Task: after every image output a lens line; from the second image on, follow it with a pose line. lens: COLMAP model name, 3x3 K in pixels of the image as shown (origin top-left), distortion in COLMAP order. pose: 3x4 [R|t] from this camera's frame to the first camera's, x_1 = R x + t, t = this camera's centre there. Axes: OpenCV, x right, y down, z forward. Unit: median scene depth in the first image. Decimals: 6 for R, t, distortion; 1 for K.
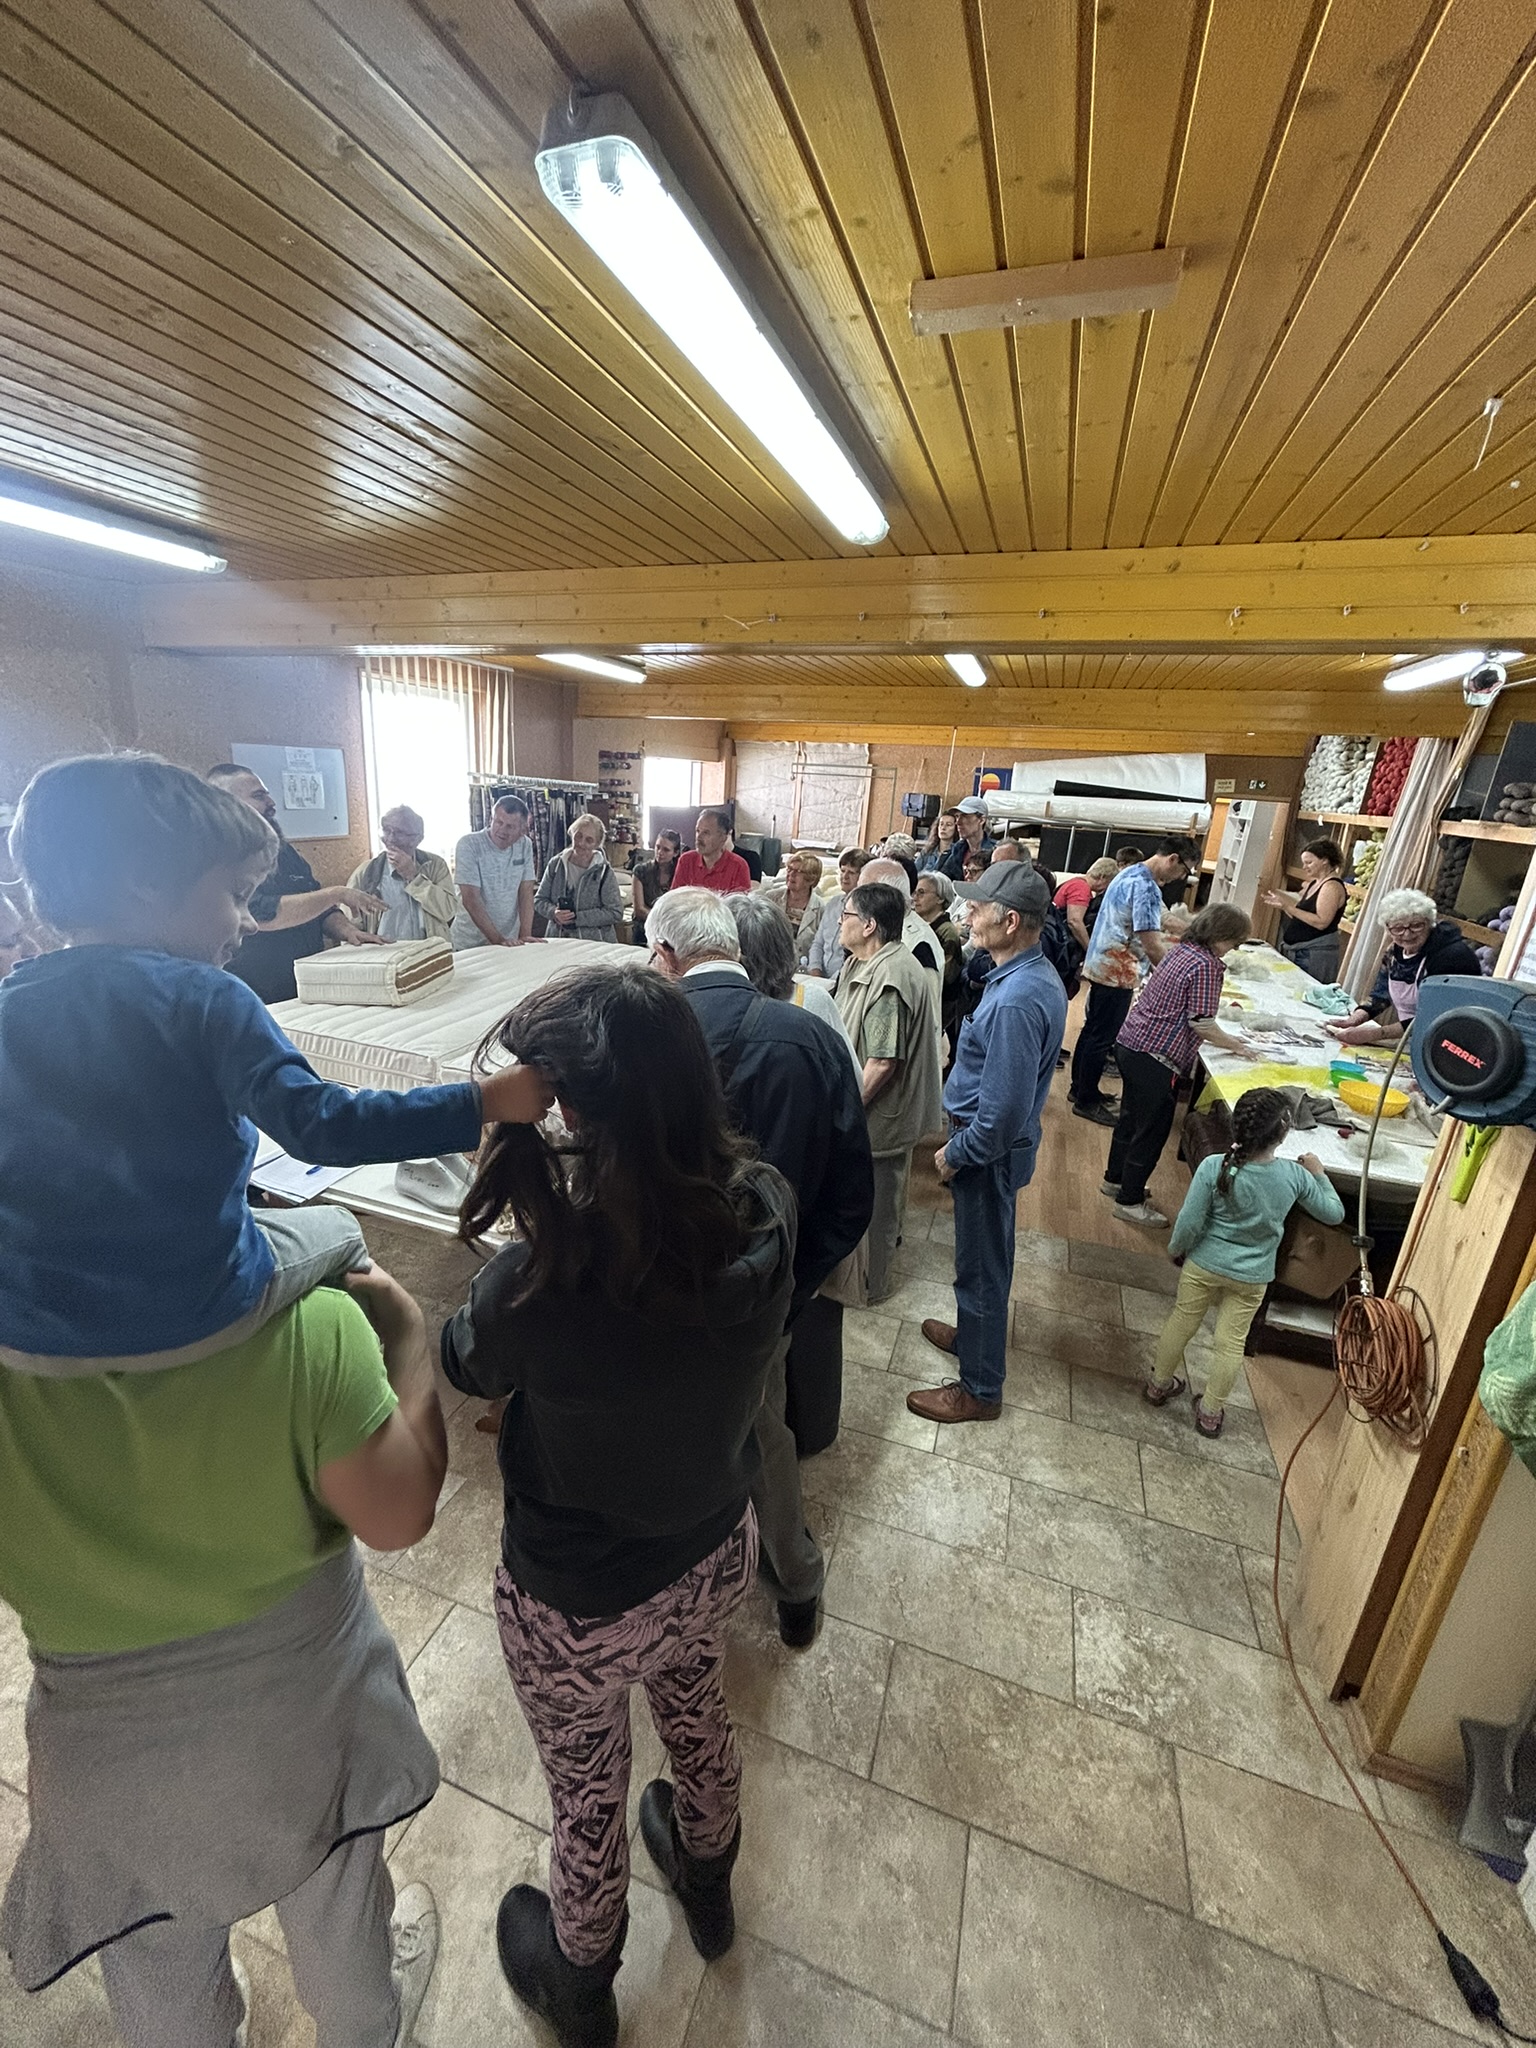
lens RADIAL K [[823.6, 0, 768.0], [0, 823.6, 1024.0], [0, 0, 1]] dist [-0.011577, -0.000037]
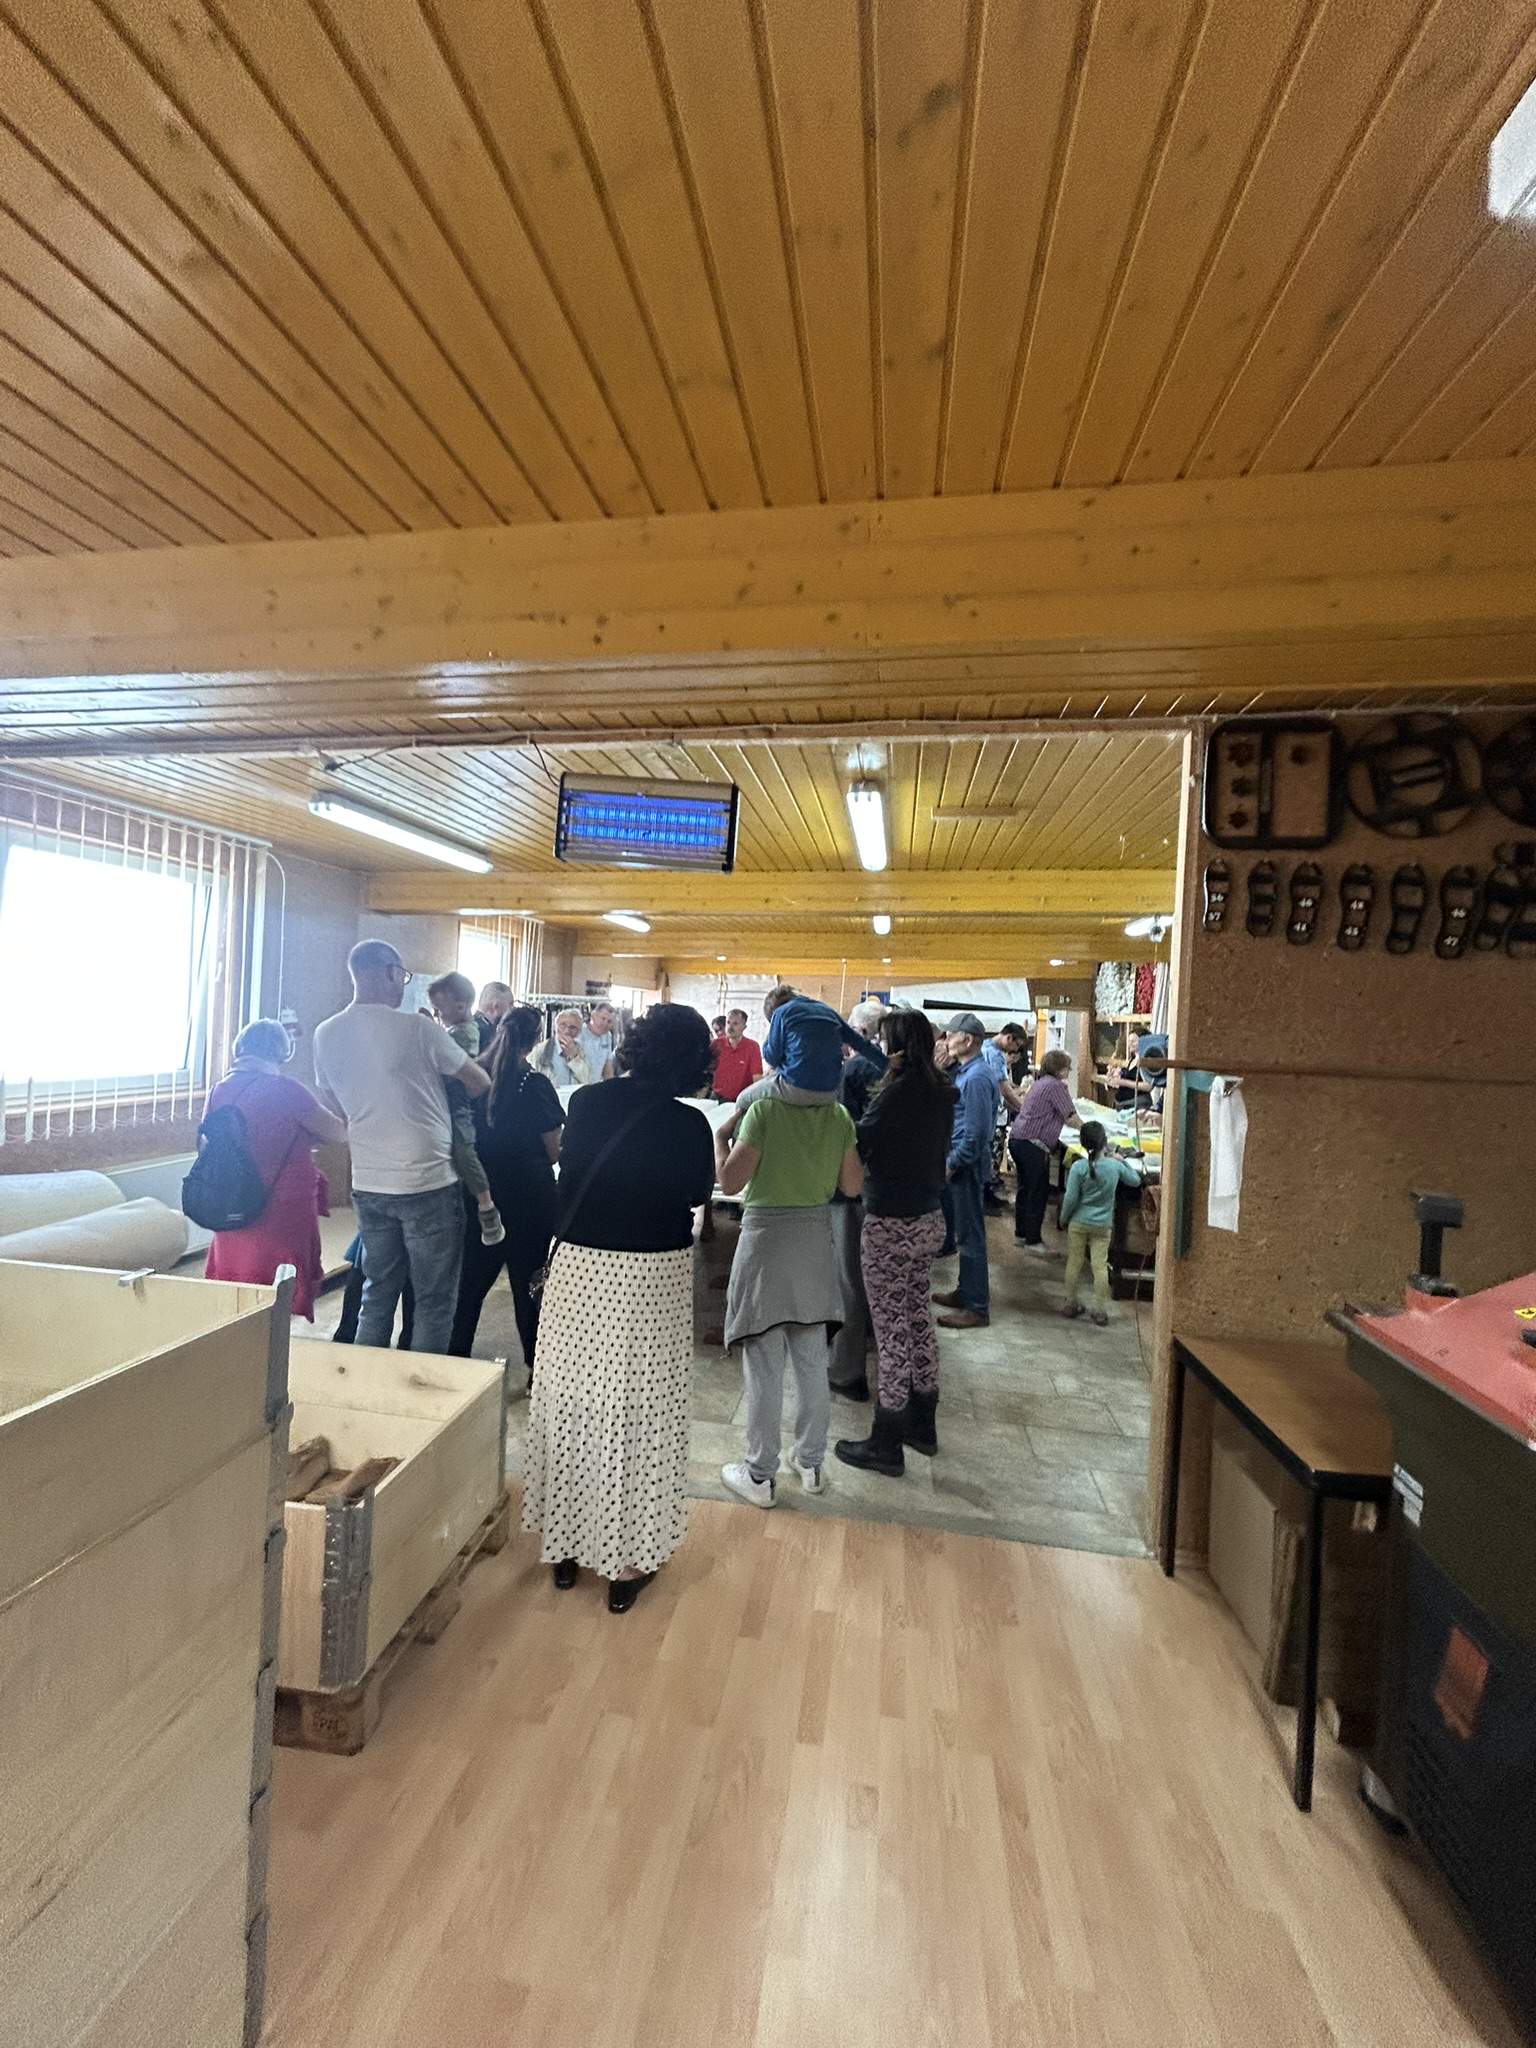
lens RADIAL K [[823.6, 0, 768.0], [0, 823.6, 1024.0], [0, 0, 1]] dist [-0.011577, -0.000037]
pose [[0.984469, -0.019771, 0.174442, -0.179399], [0.066906, 0.960904, -0.268676, 0.114131], [-0.162310, 0.276175, 0.947303, -0.286244]]
